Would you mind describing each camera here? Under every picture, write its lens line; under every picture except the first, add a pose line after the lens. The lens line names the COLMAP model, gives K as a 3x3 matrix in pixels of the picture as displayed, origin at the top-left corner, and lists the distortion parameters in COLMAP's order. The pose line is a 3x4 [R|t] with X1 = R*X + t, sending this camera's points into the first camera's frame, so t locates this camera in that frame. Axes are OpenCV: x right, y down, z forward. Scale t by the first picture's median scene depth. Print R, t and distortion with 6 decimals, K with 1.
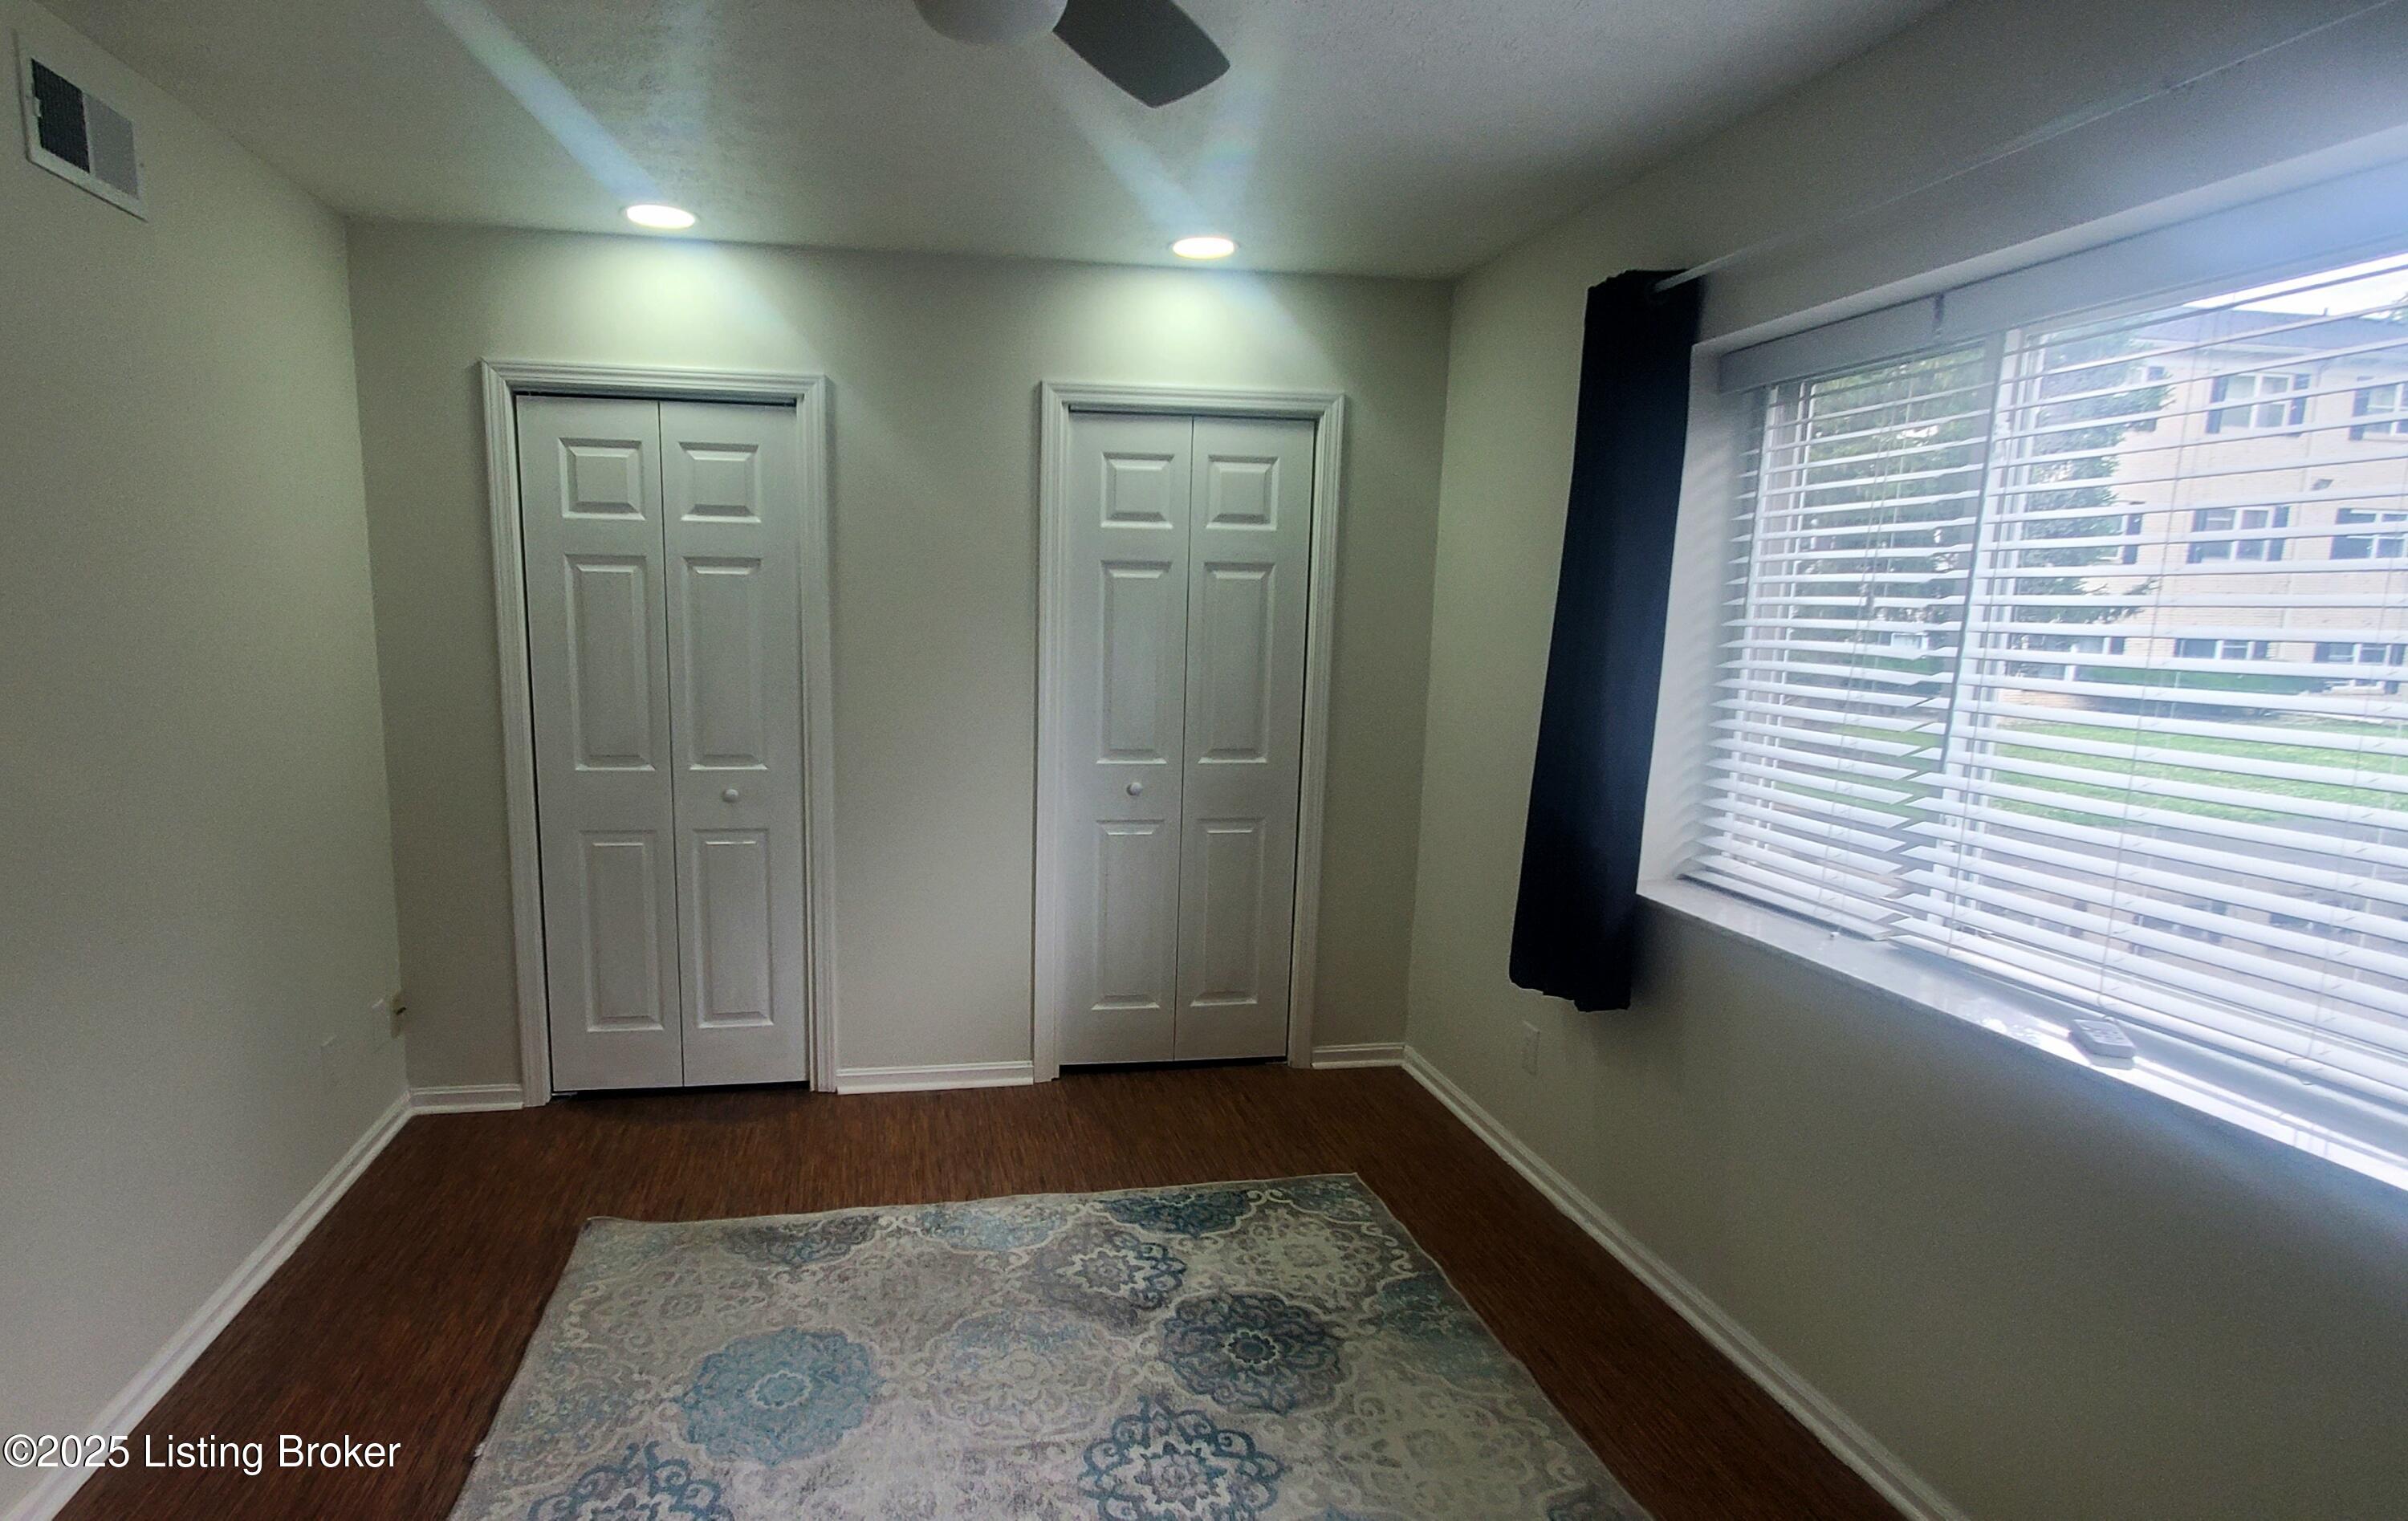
lens RADIAL K [[1311.3, 0, 1300.7], [0, 1311.3, 775.0], [0, 0, 1]] dist [-0.002995, -0.001418]
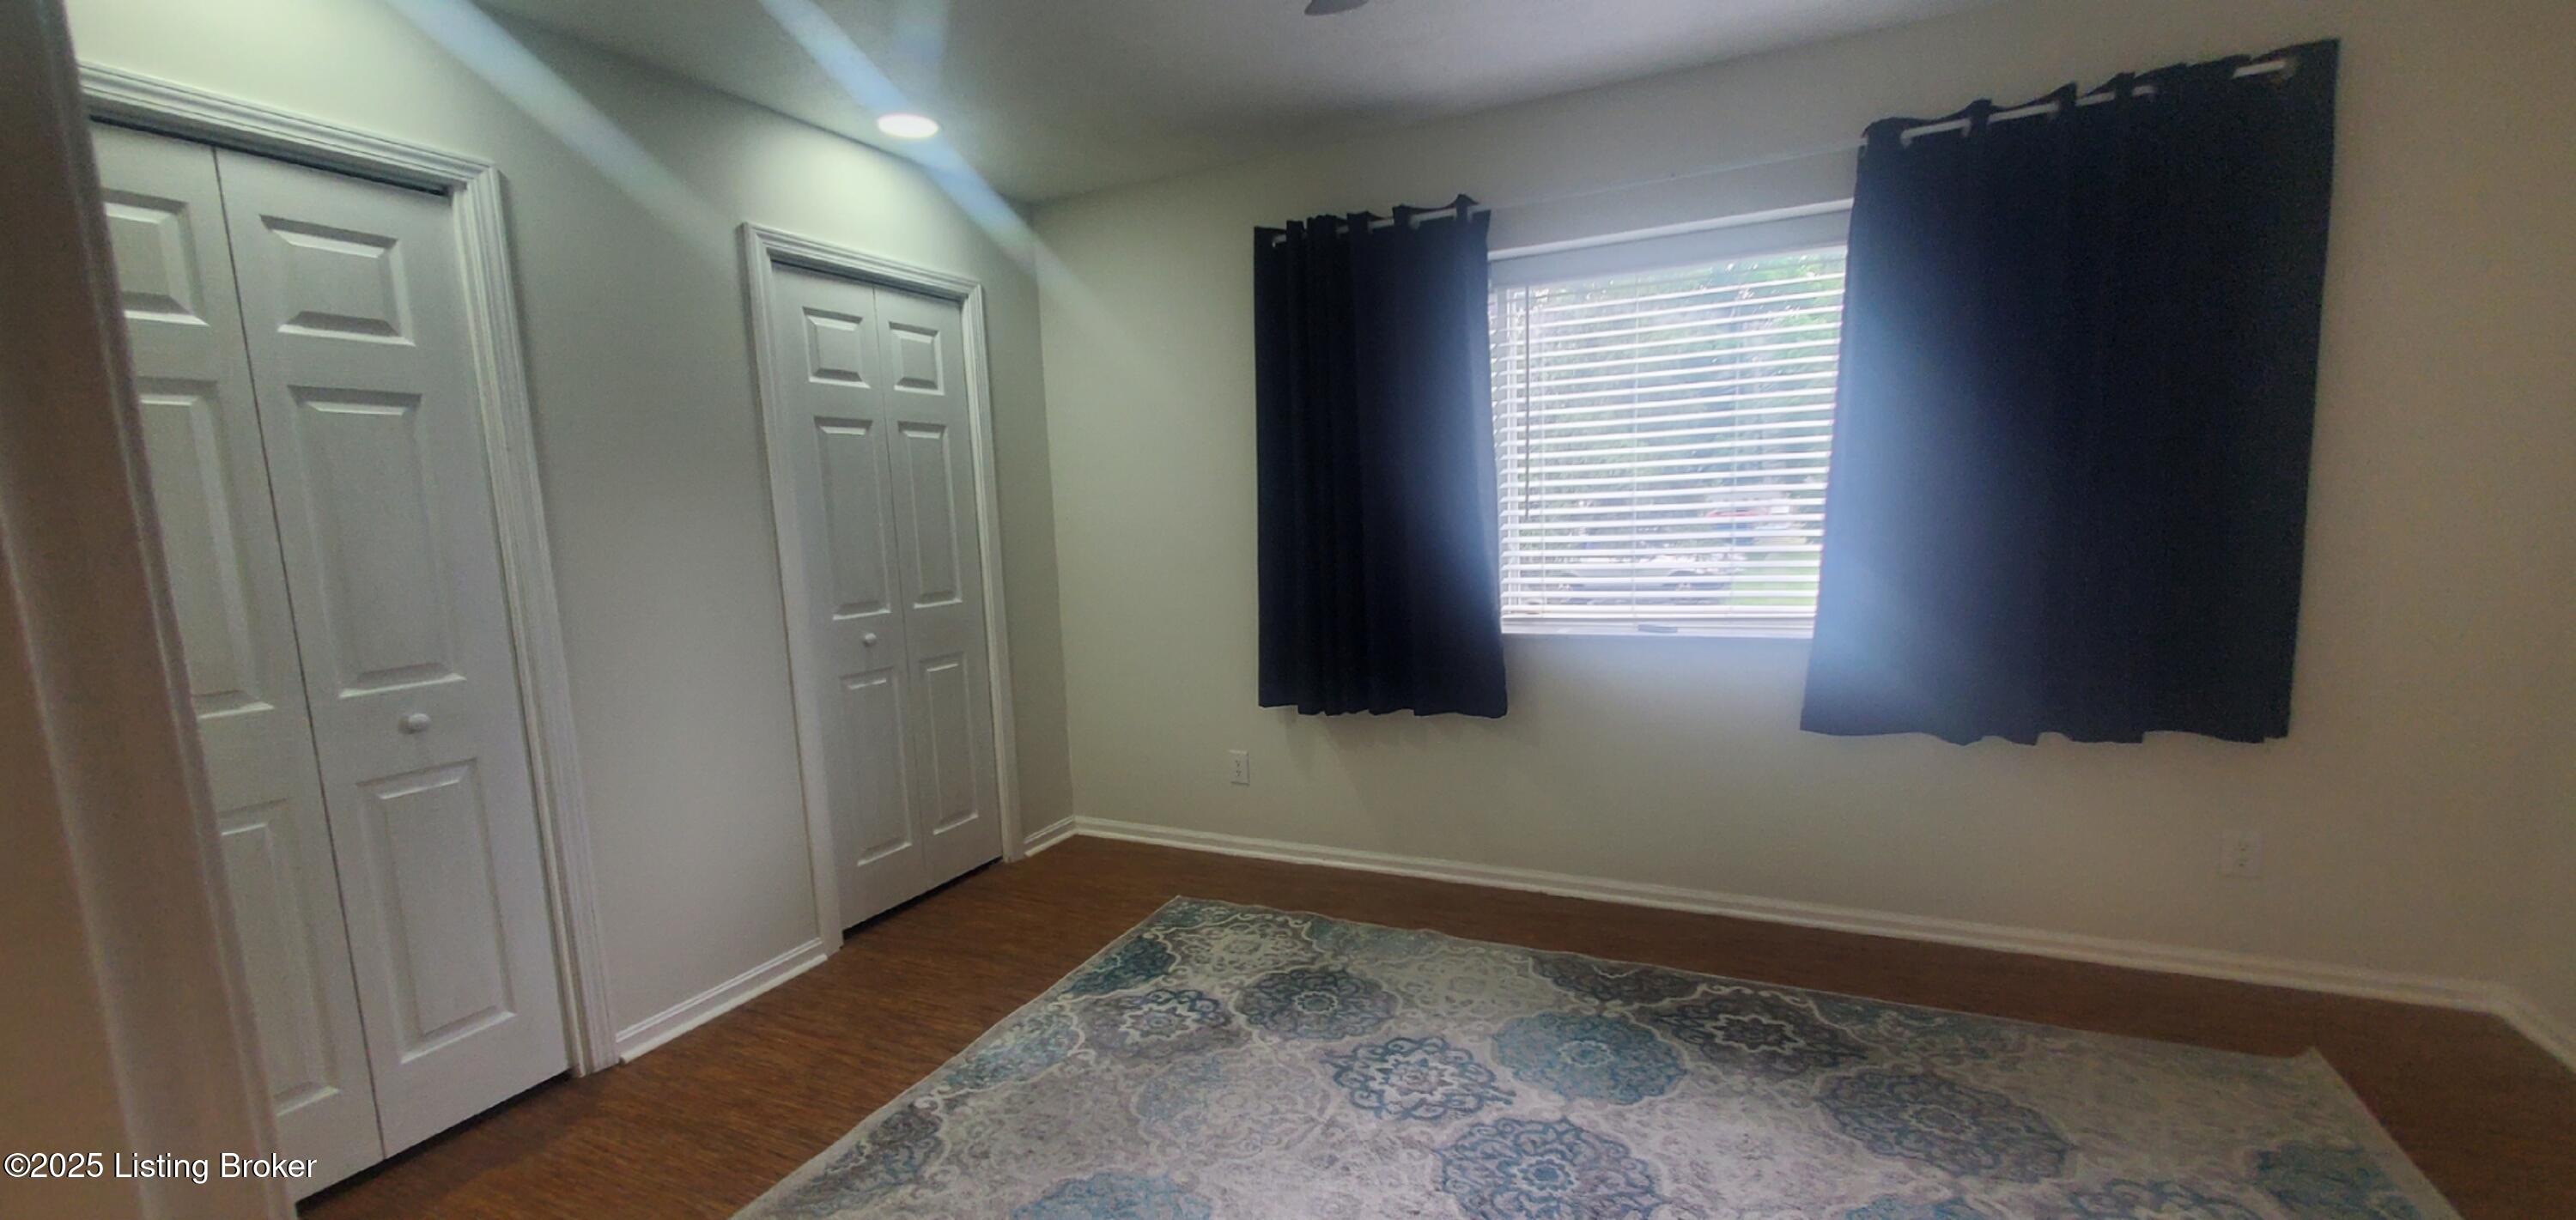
lens RADIAL K [[967.4, 0, 1288.4], [0, 967.4, 617.2], [0, 0, 1]] dist [-0.008746, -0.000175]
pose [[0.593590, -0.133563, 0.793607, -0.563186], [0.156122, 0.986509, 0.049255, 0.007014], [-0.789479, 0.094662, 0.606434, 0.299836]]
